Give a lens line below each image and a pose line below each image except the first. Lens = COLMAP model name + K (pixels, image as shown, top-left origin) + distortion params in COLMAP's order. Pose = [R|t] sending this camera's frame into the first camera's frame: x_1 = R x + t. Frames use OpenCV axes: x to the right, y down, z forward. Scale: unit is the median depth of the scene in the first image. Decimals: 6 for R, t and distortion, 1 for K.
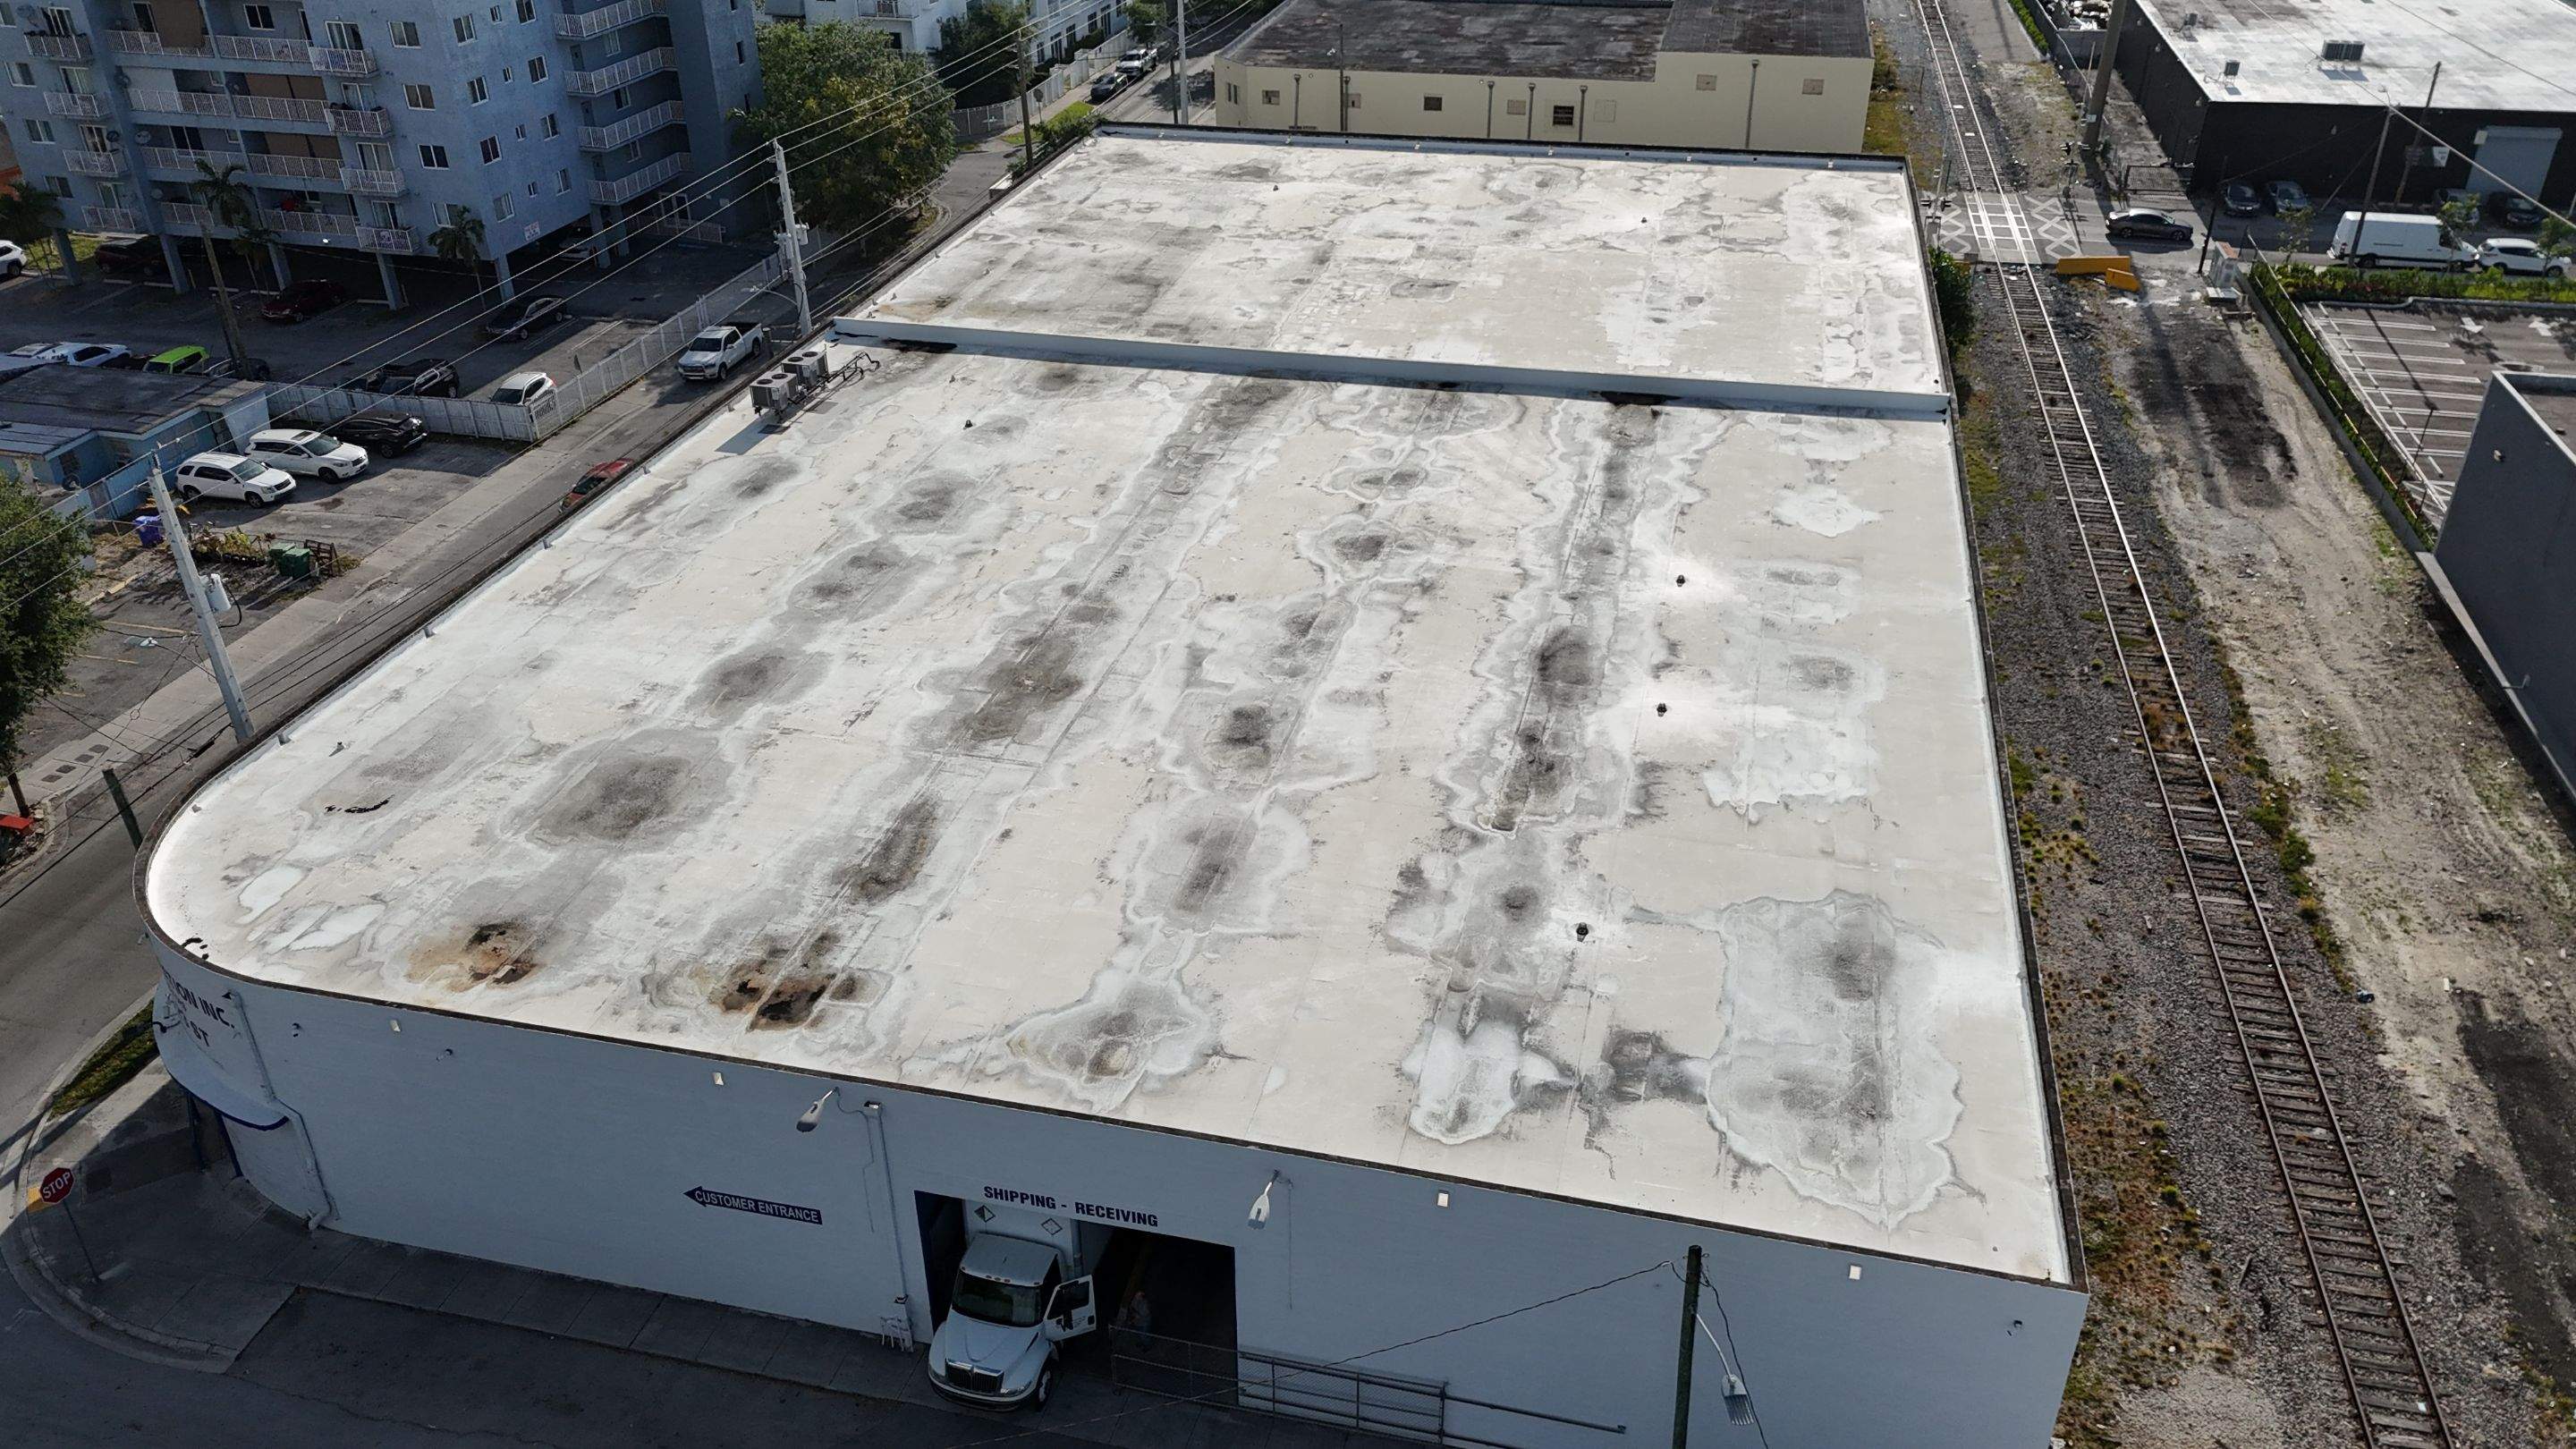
lens RADIAL K [[1871.9, 0, 1288.0], [0, 1871.9, 724.5], [0, 0, 1]] dist [0.124601, -0.228361]
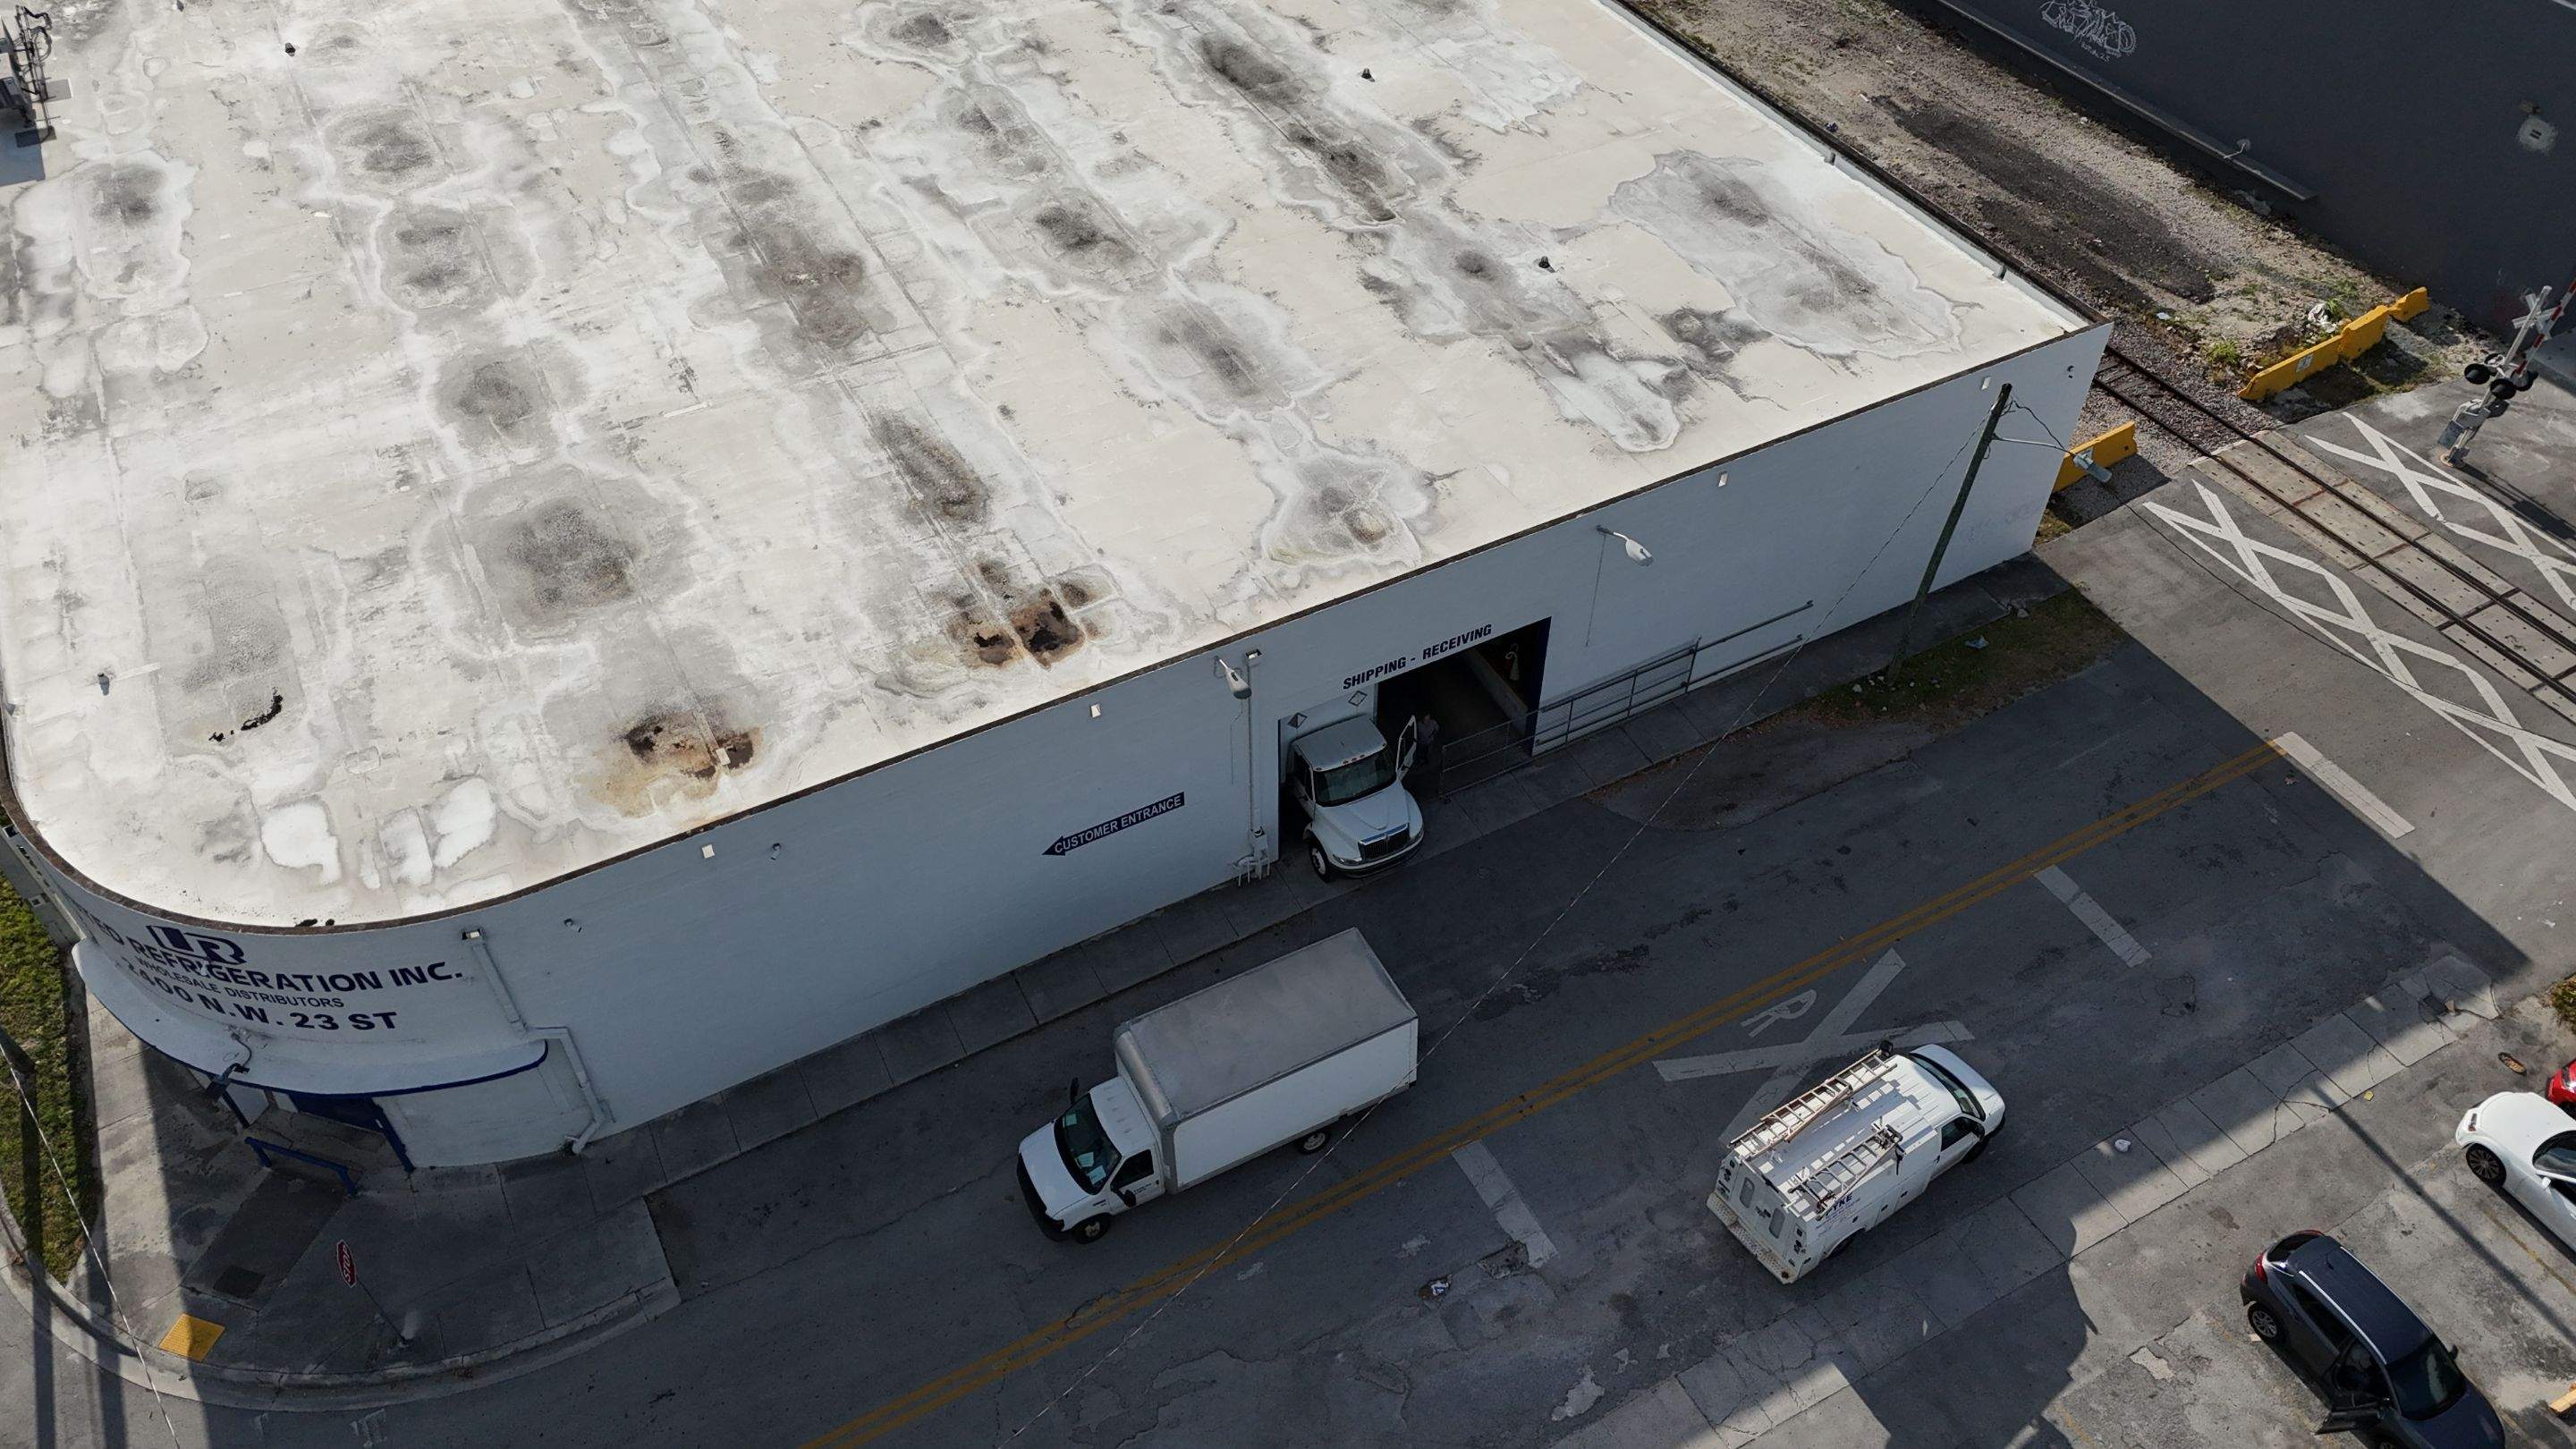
lens RADIAL K [[1871.9, 0, 1288.0], [0, 1871.9, 724.5], [0, 0, 1]] dist [0.124601, -0.228361]
pose [[0.740612, -0.473791, 0.476463, -0.595120], [0.332758, 0.874649, 0.352508, -0.092049], [-0.583752, -0.102525, 0.805433, 0.165937]]
